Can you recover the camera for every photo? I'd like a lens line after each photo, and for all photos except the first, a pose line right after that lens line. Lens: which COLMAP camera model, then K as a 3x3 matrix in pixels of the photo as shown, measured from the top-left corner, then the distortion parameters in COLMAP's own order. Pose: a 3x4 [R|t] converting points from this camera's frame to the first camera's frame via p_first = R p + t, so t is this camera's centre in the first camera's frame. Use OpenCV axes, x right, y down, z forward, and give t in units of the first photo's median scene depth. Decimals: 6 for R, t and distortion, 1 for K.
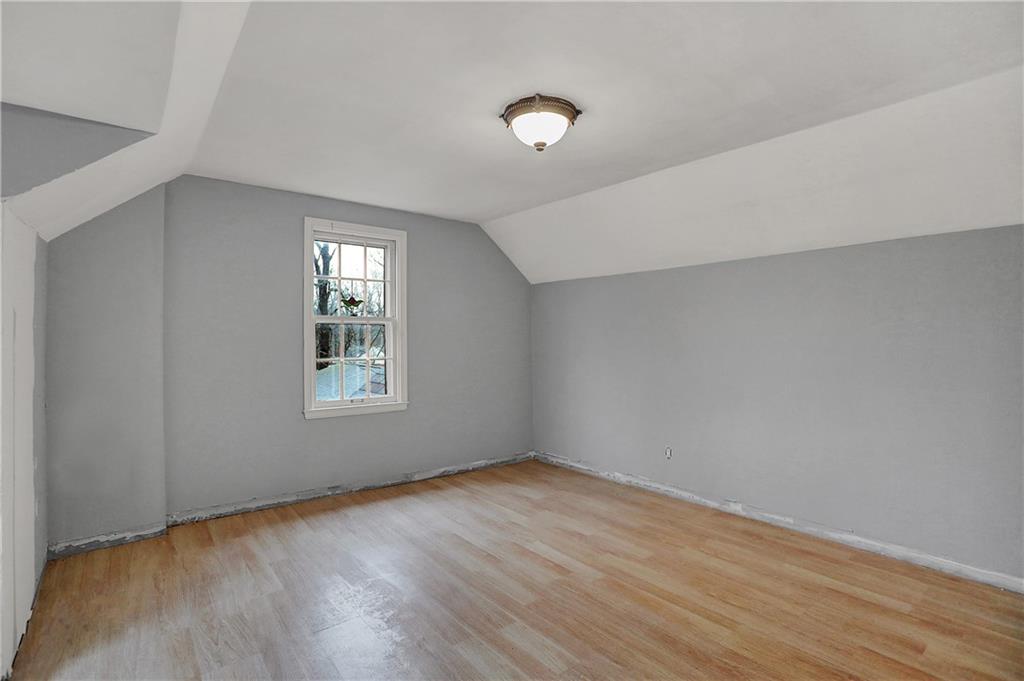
lens RADIAL K [[499.2, 0, 517.8], [0, 499.2, 340.3], [0, 0, 1]] dist [-0.070939, 0.031523]
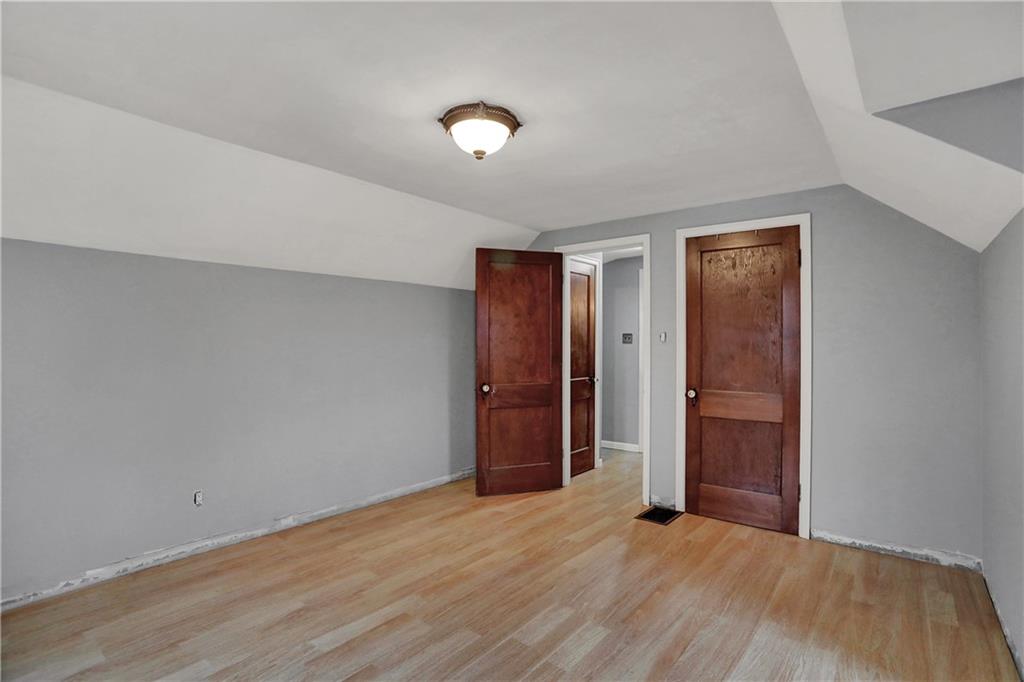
lens RADIAL K [[499.2, 0, 517.8], [0, 499.2, 340.8], [0, 0, 1]] dist [-0.070939, 0.031523]
pose [[-0.217714, 0.009184, 0.975969, -0.711921], [0.005477, 0.999951, -0.008187, -0.013850], [-0.975997, 0.003563, -0.217754, 0.875144]]
